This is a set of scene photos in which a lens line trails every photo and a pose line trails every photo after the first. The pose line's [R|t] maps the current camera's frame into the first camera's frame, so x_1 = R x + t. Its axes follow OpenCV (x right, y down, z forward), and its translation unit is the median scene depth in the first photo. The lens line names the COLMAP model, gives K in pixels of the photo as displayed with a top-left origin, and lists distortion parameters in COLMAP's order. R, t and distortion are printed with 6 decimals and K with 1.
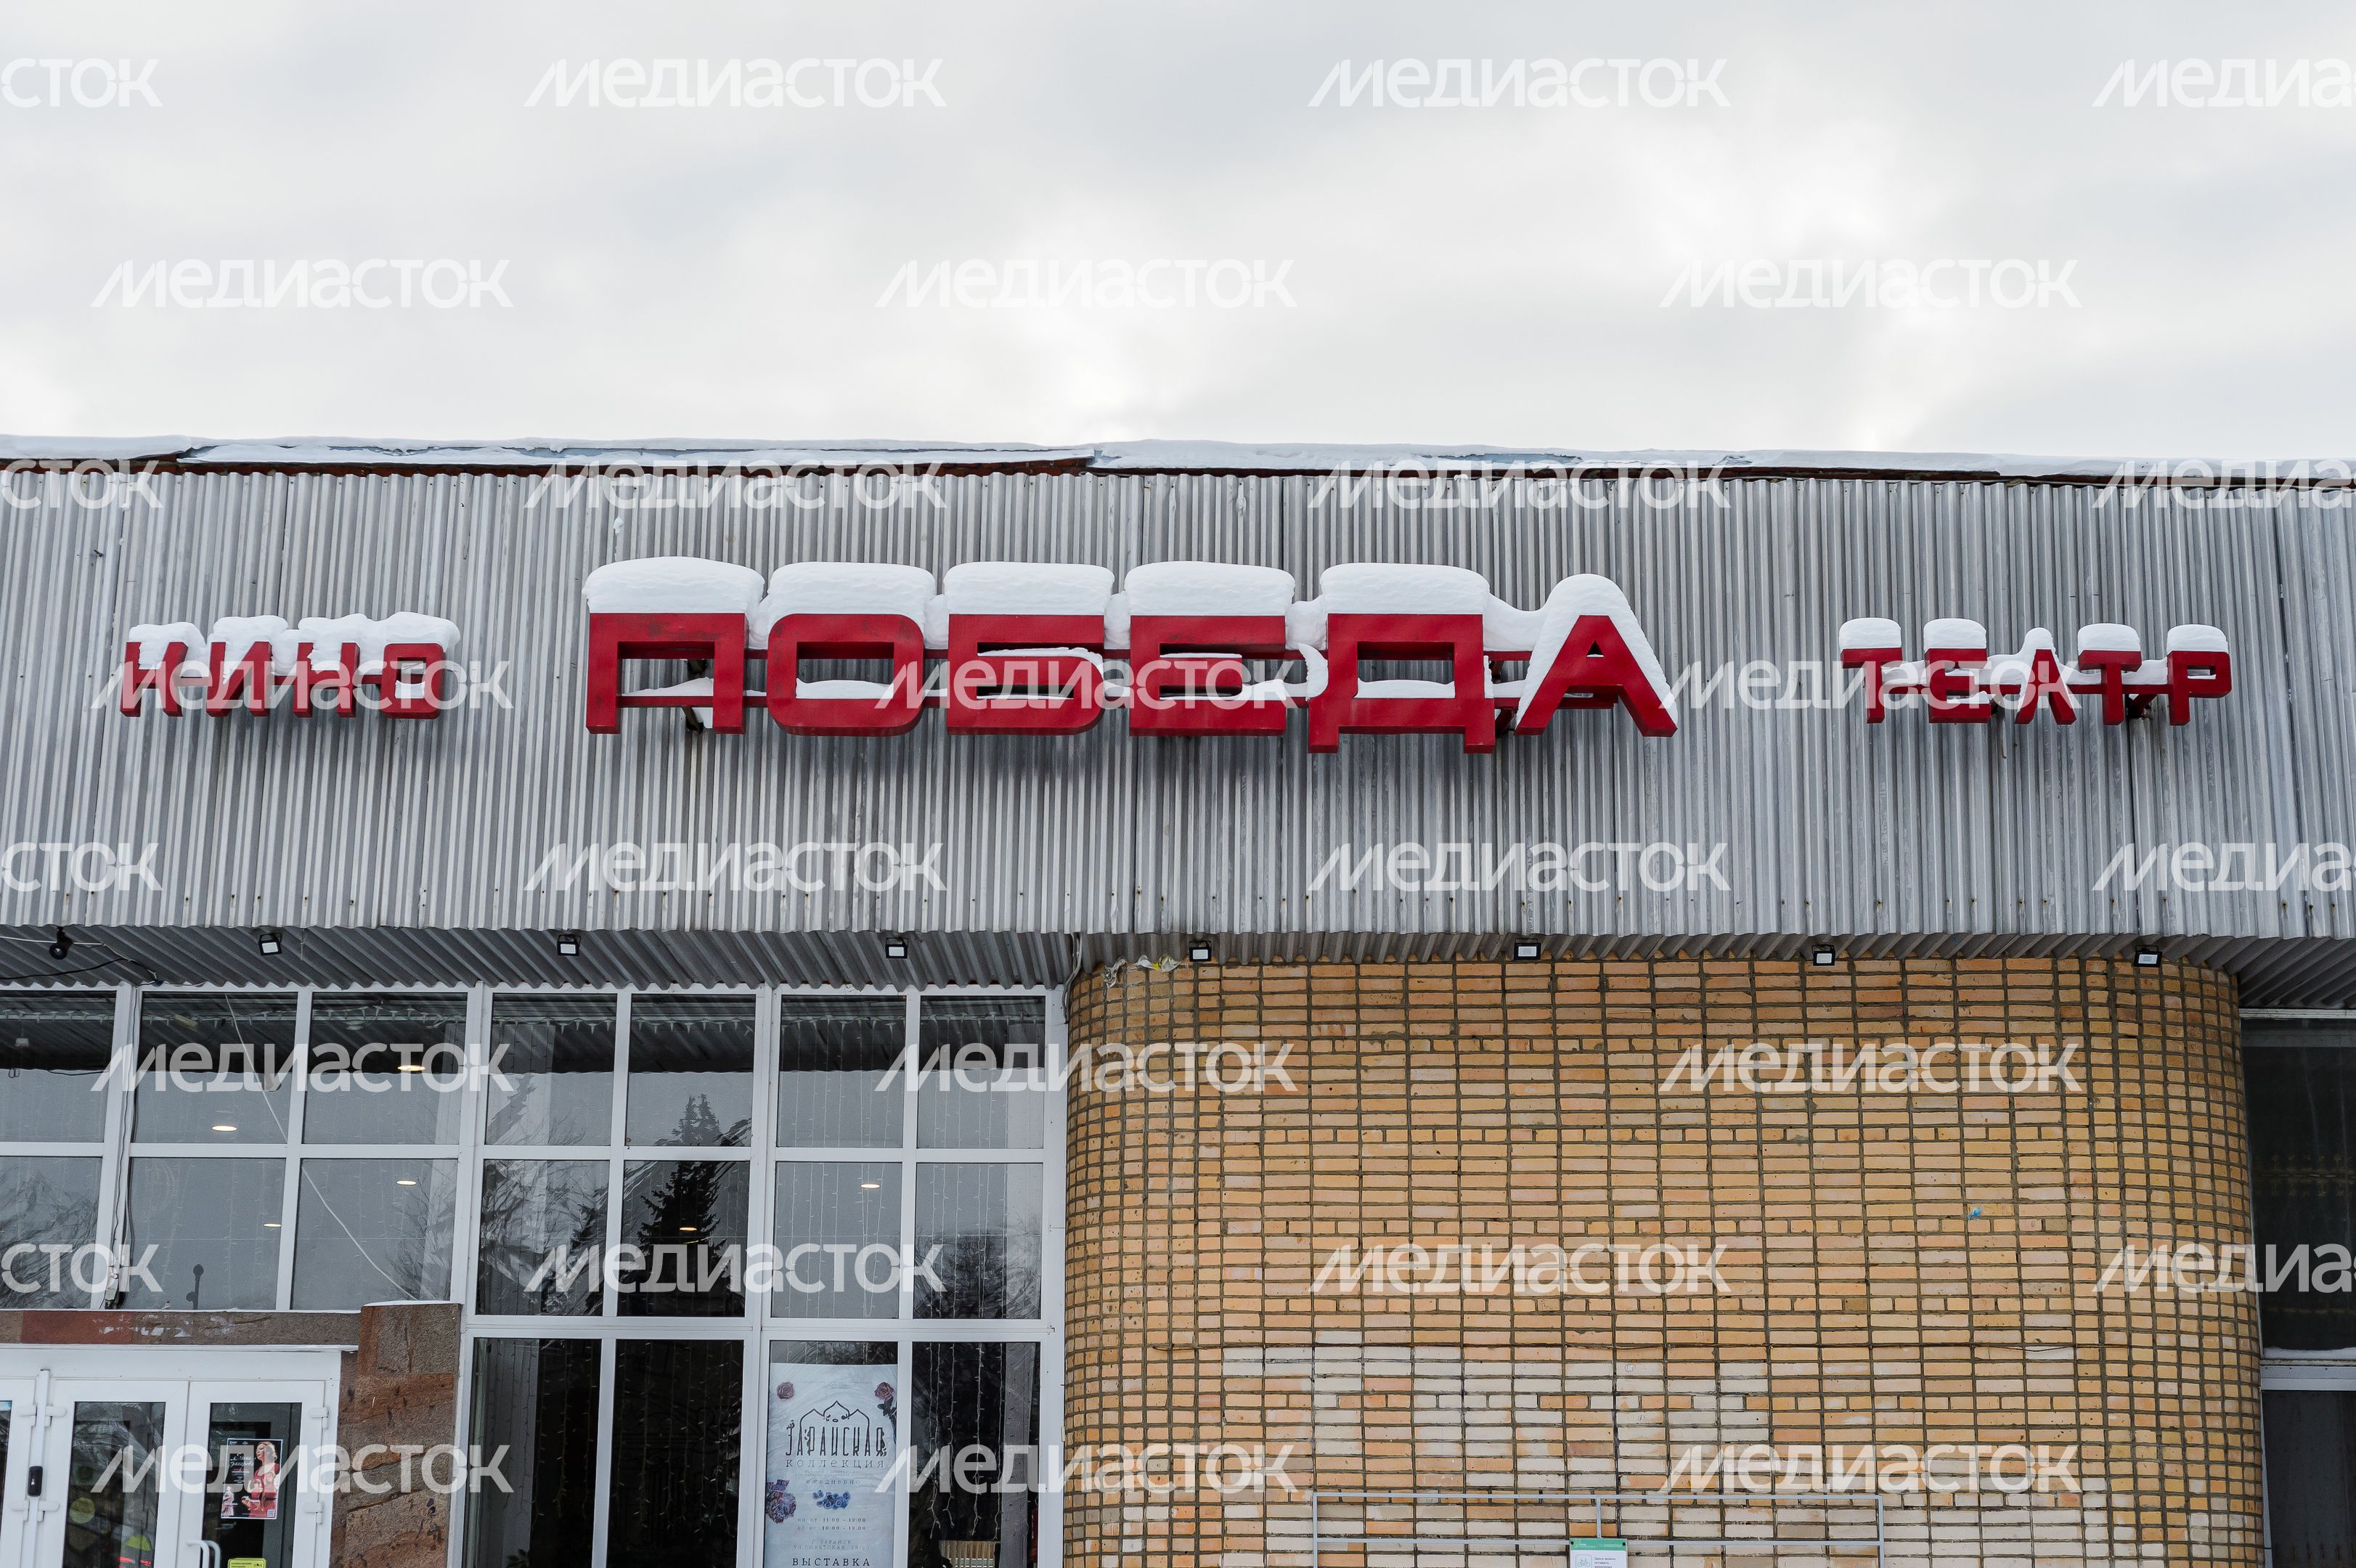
lens RADIAL K [[3536.8, 0, 1182.8], [0, 3536.8, 785.7], [0, 0, 1]] dist [-0.001554, 0.000000]
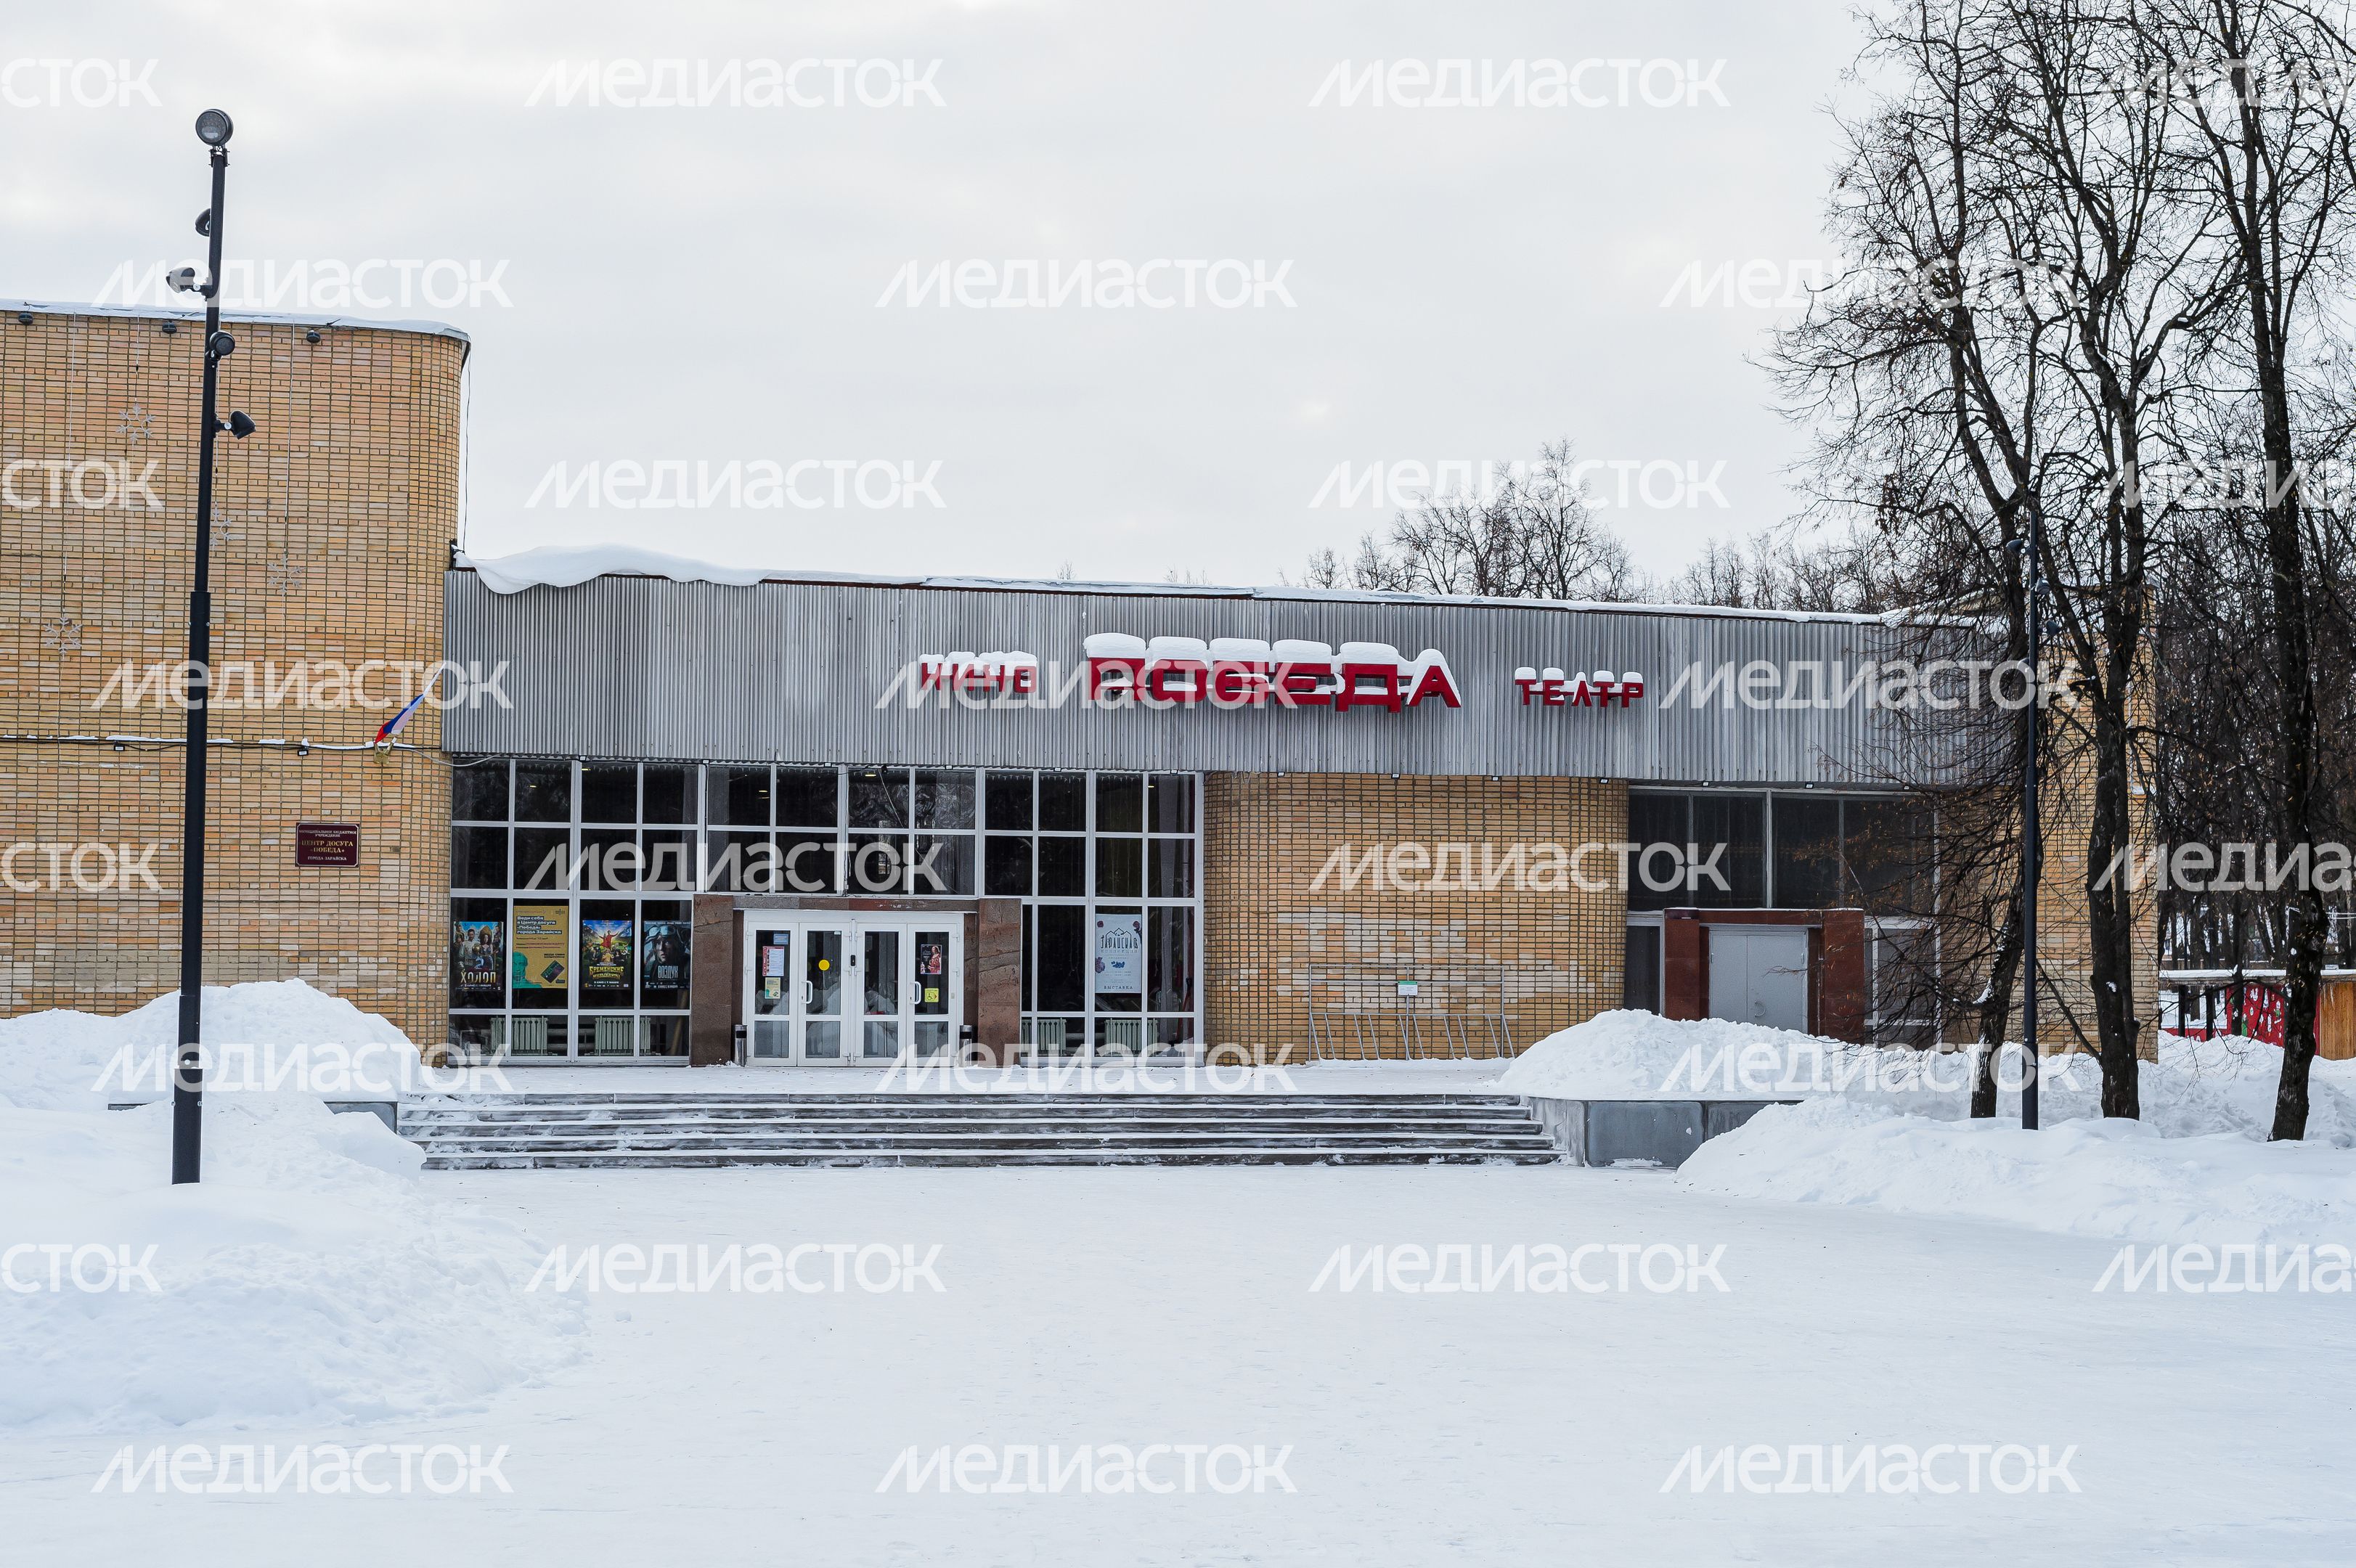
lens RADIAL K [[3536.8, 0, 1176.4], [0, 3536.8, 783.5], [0, 0, 1]] dist [-0.001554, 0.000000]
pose [[0.967451, 0.011946, 0.252776, -0.797925], [-0.058114, 0.982677, 0.175981, -0.440809], [-0.246295, -0.184943, 0.951386, -1.661709]]
